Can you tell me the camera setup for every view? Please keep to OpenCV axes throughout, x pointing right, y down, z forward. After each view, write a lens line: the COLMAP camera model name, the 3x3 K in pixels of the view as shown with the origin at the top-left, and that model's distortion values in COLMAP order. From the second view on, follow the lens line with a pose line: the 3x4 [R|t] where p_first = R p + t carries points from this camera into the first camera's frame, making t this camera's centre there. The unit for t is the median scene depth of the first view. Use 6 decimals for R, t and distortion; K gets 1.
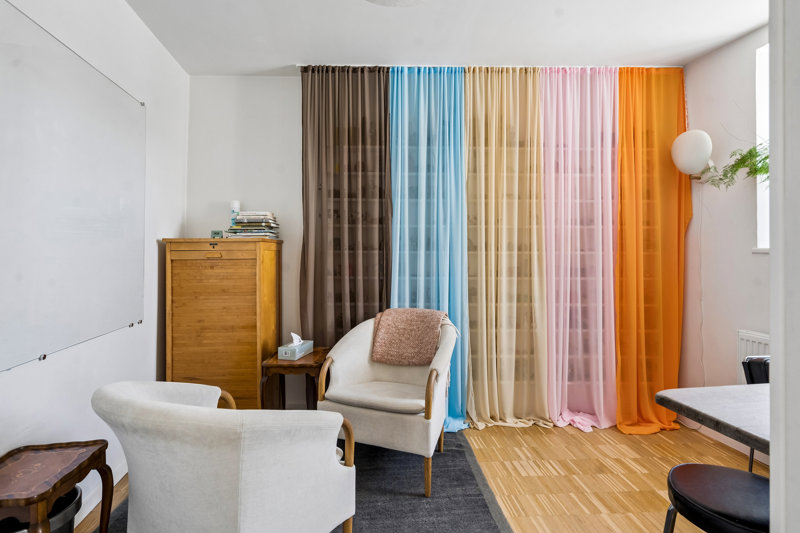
lens RADIAL K [[411.4, 0, 409.6], [0, 411.4, 257.3], [0, 0, 1]] dist [0.025055, 0.001447]
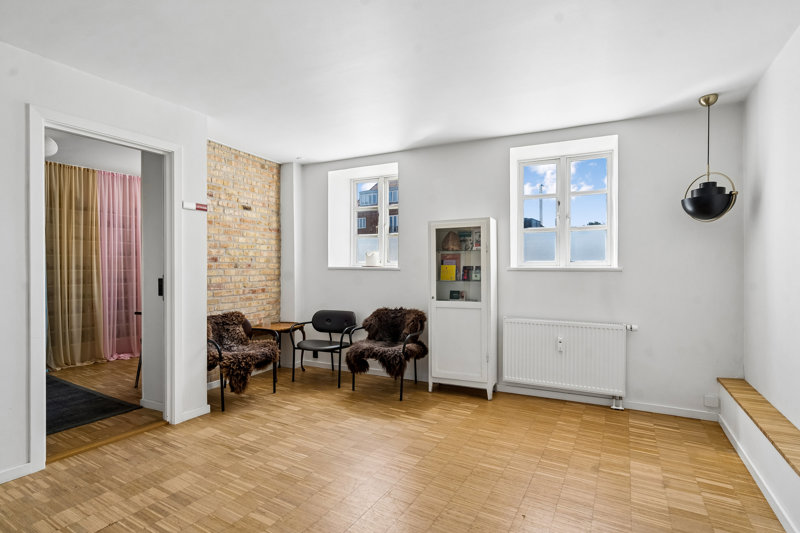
lens RADIAL K [[384.5, 0, 398.5], [0, 384.5, 271.1], [0, 0, 1]] dist [-0.005719, 0.001180]
pose [[0.565491, -0.011769, 0.824671, -0.338648], [-0.009500, 0.999739, 0.020782, -0.056930], [-0.824700, -0.019586, 0.565231, -1.077401]]
